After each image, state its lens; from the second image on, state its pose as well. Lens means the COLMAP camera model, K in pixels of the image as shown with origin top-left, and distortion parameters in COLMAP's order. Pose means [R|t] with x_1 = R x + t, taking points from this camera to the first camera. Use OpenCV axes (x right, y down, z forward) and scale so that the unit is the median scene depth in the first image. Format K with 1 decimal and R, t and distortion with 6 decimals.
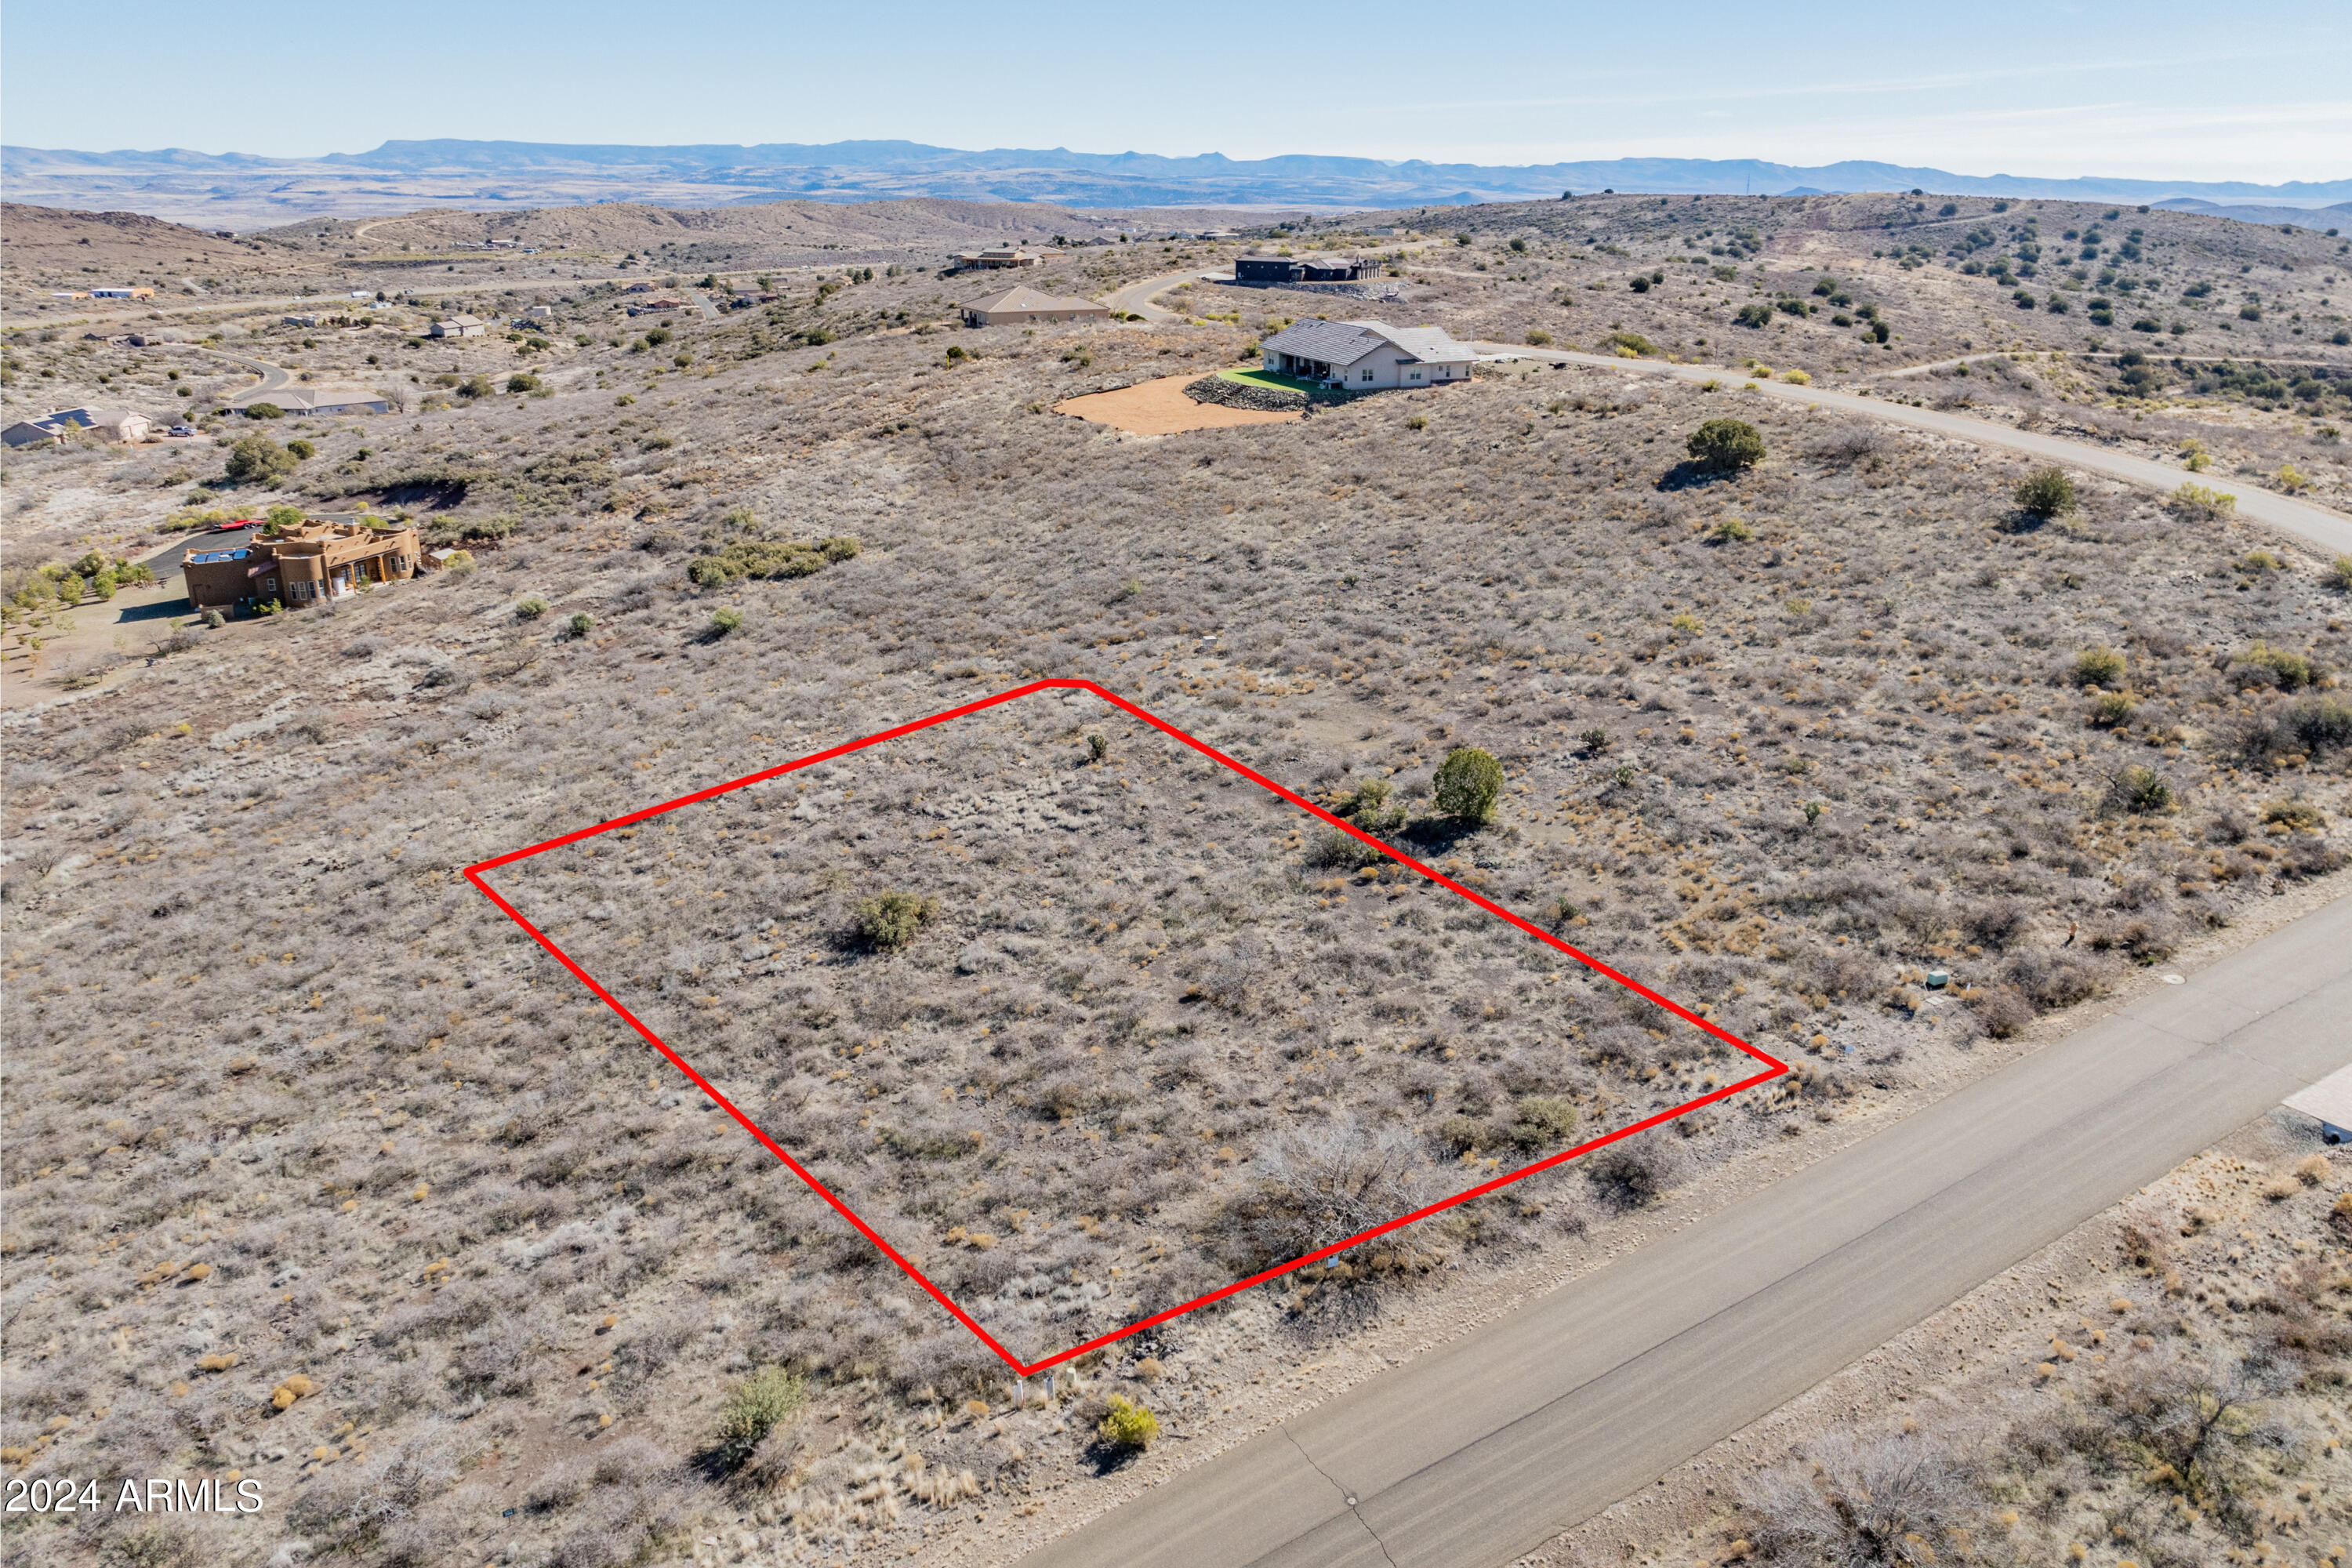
lens RADIAL K [[1662.6, 0, 1185.1], [0, 1662.6, 750.9], [0, 0, 1]] dist [-0.046308, 0.015175]
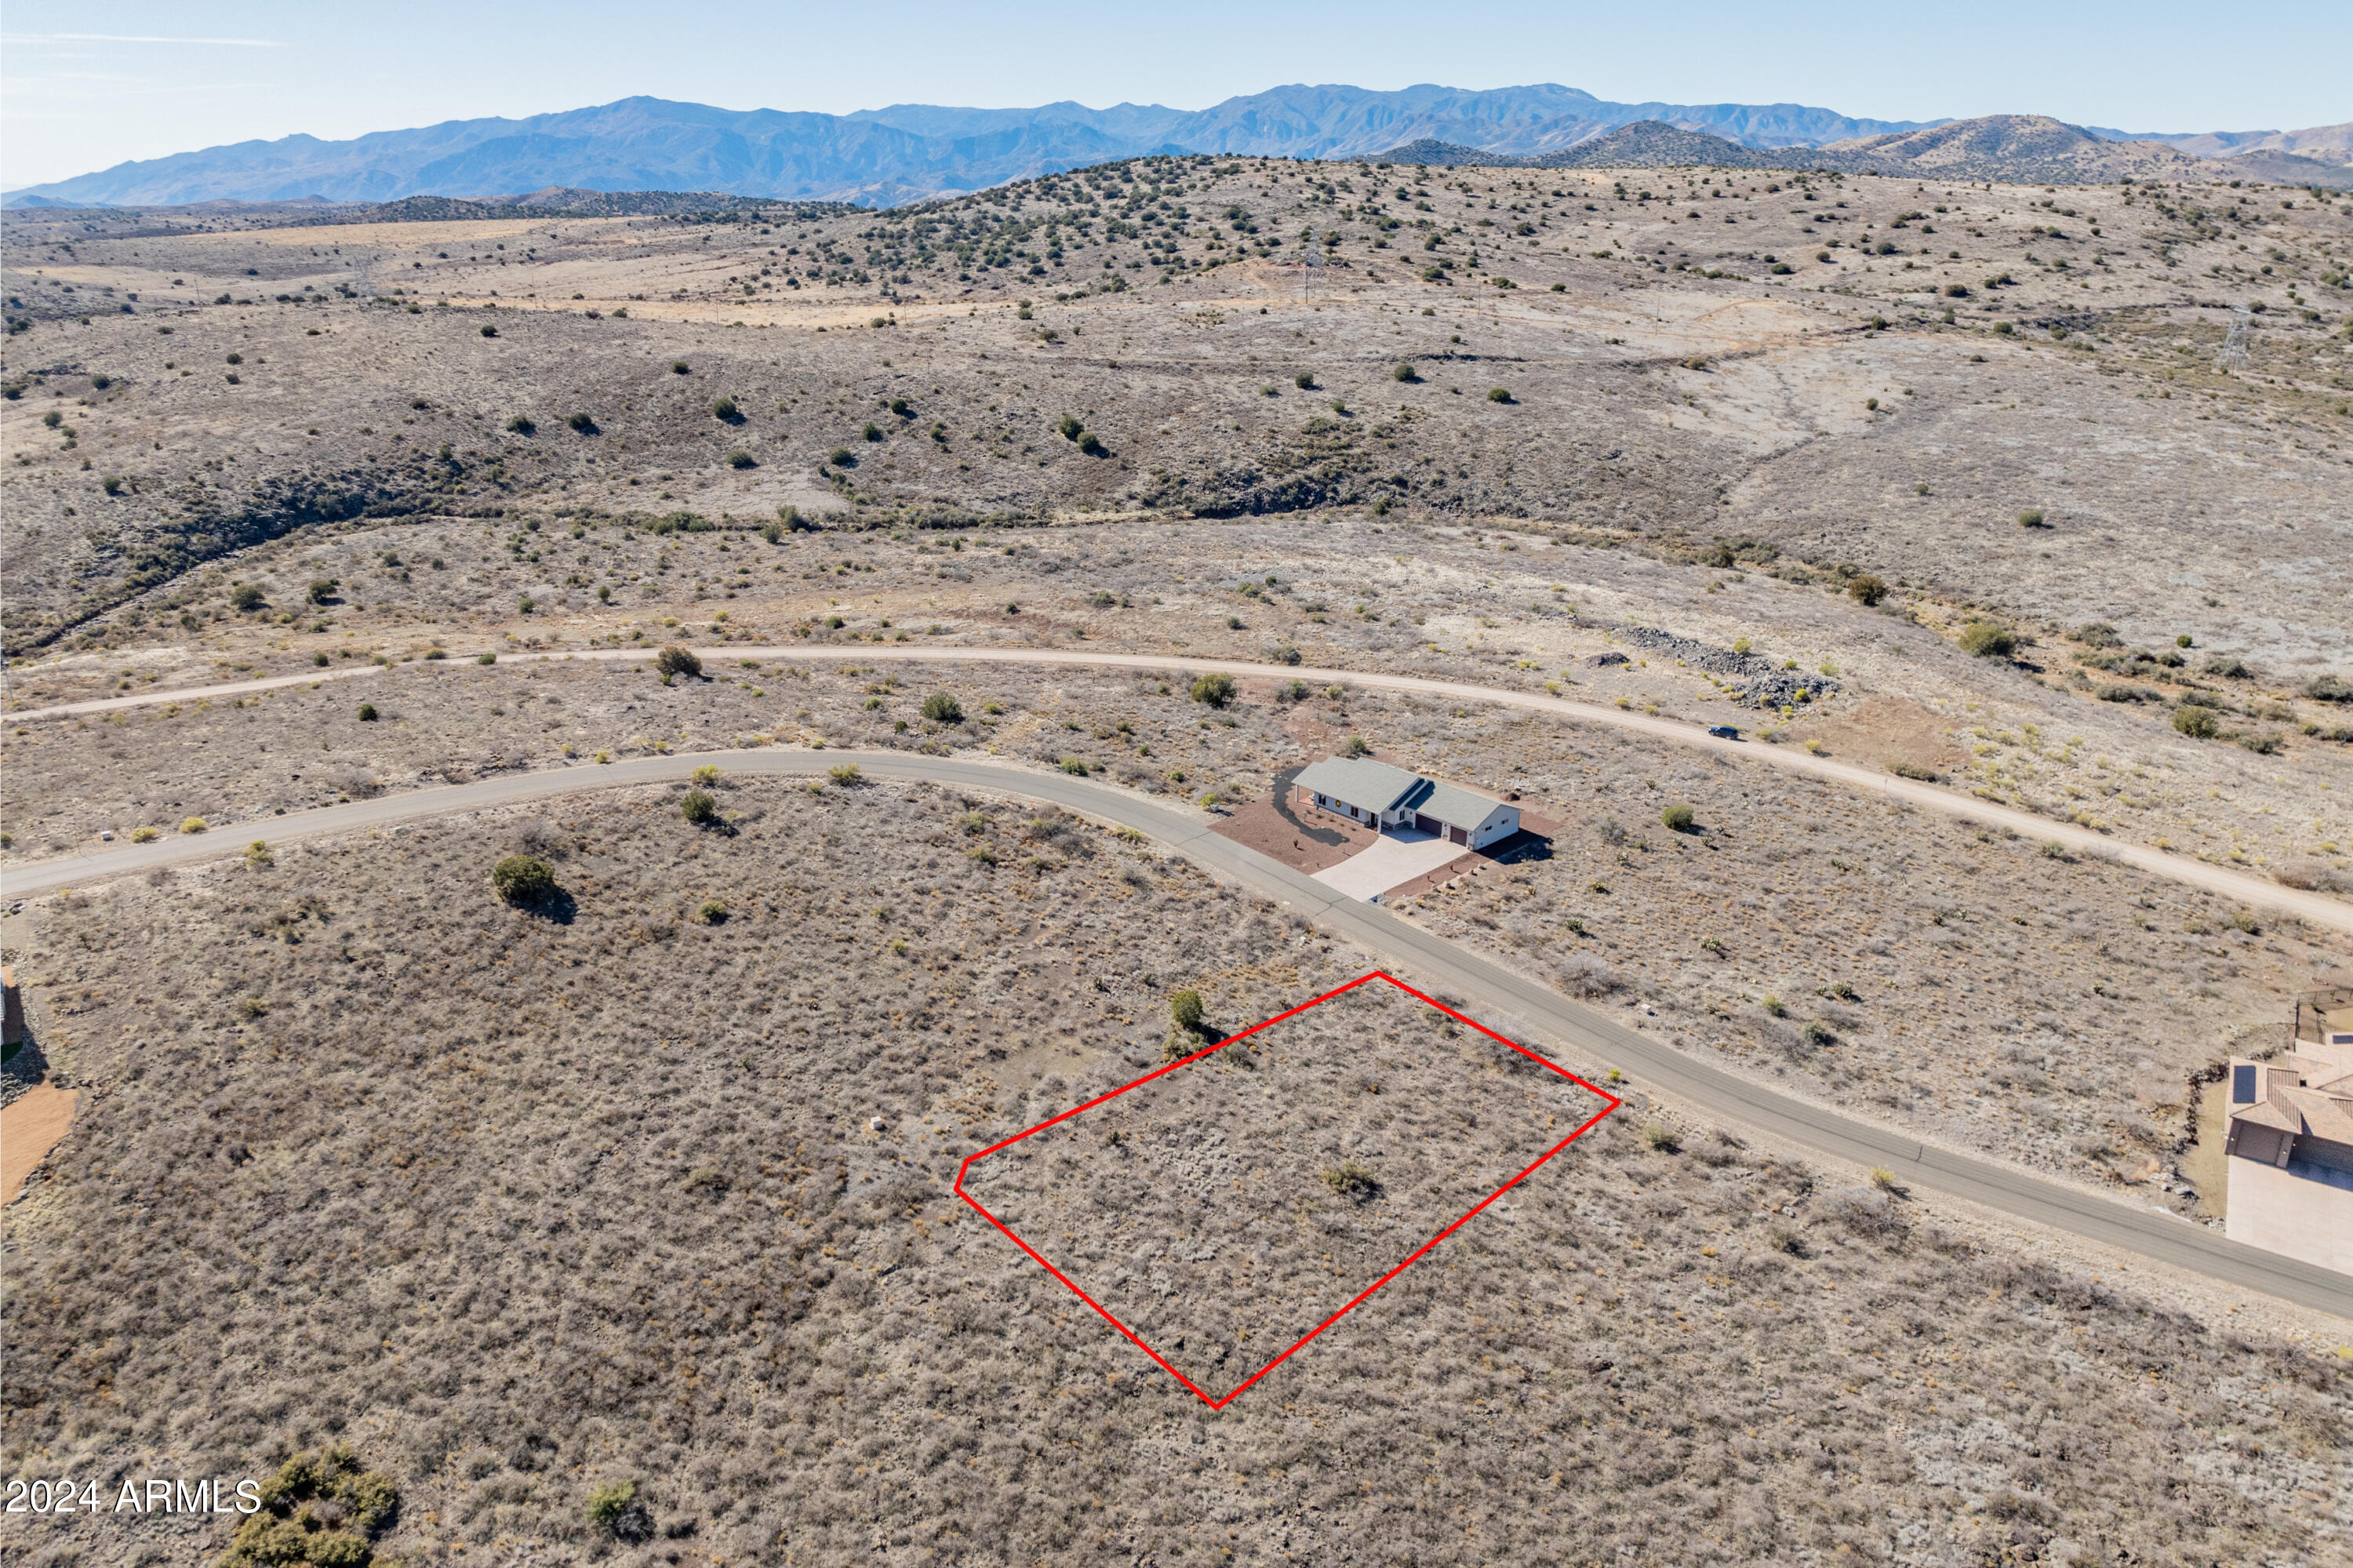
lens RADIAL K [[1663.4, 0, 1178.2], [0, 1663.4, 715.5], [0, 0, 1]] dist [-0.046308, 0.015175]
pose [[-0.211200, -0.316706, 0.924712, -0.588359], [0.316843, 0.872786, 0.371288, -0.387971], [-0.924665, 0.371404, -0.083986, 0.378063]]
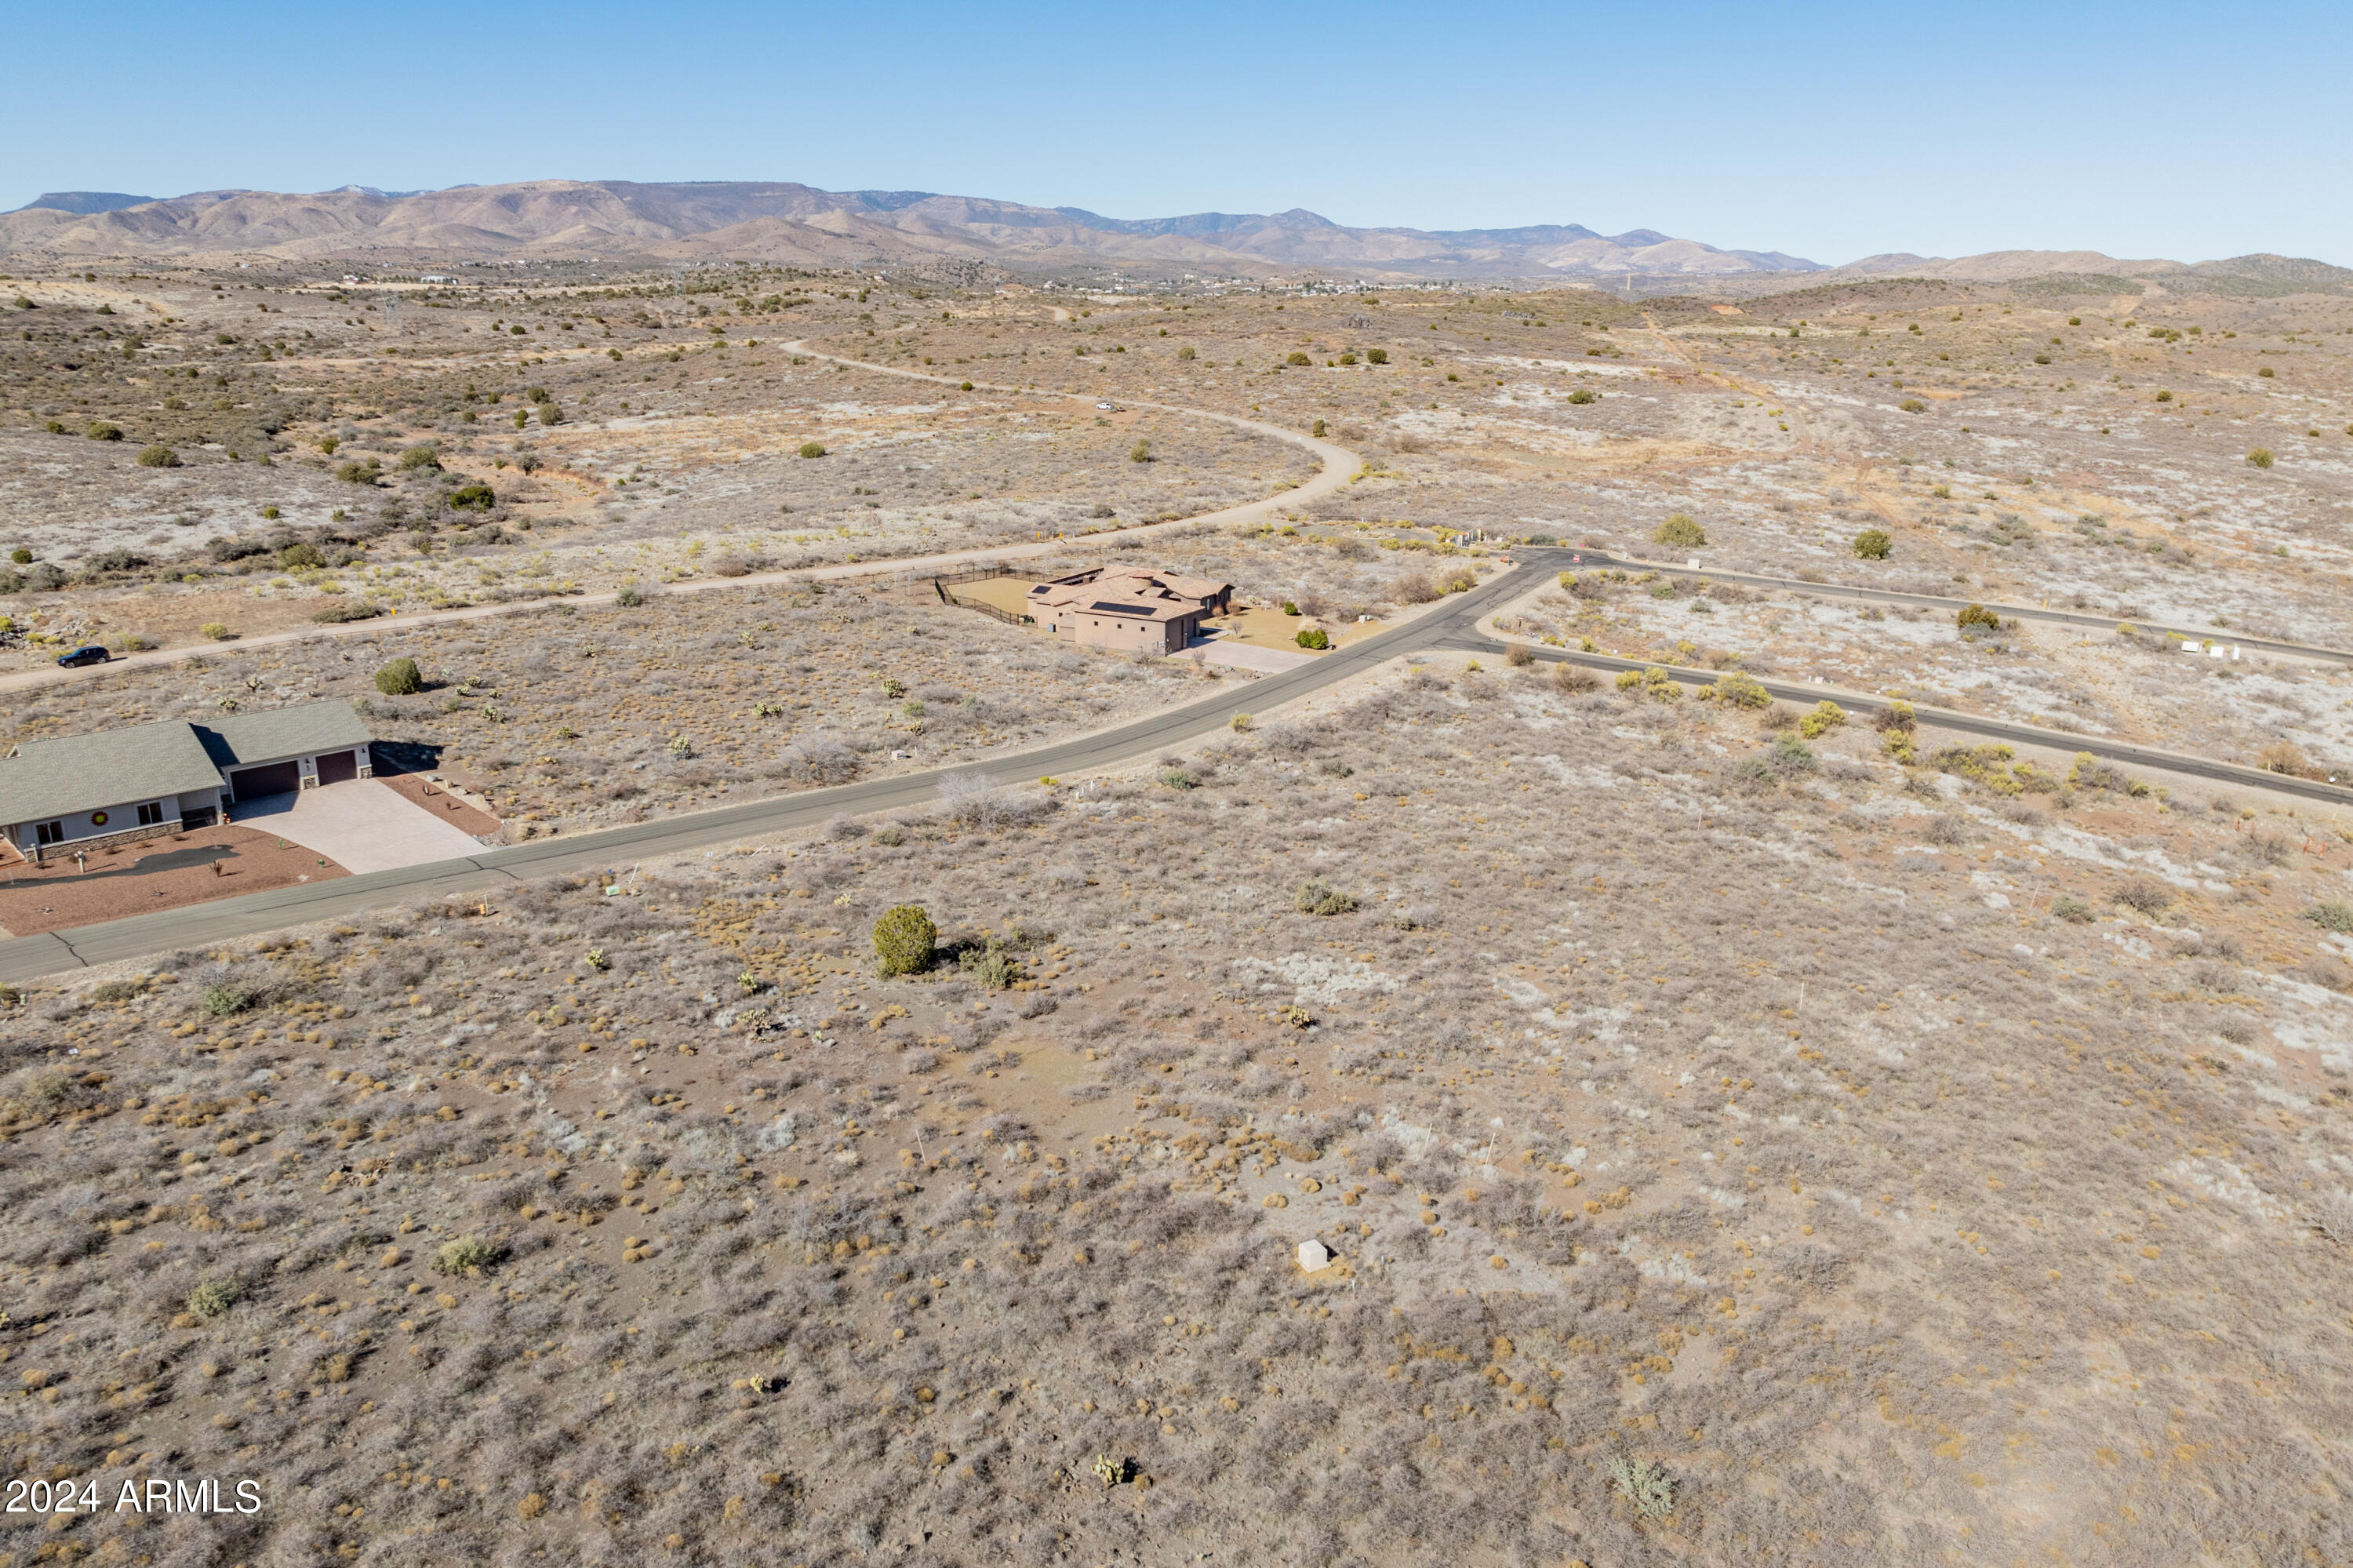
lens RADIAL K [[1663.4, 0, 1176.8], [0, 1663.4, 783.3], [0, 0, 1]] dist [-0.046308, 0.015175]
pose [[-0.966359, 0.063563, -0.249220, 0.096125], [-0.094552, 0.813330, 0.574068, -0.258326], [0.239187, 0.578320, -0.779958, 0.664970]]
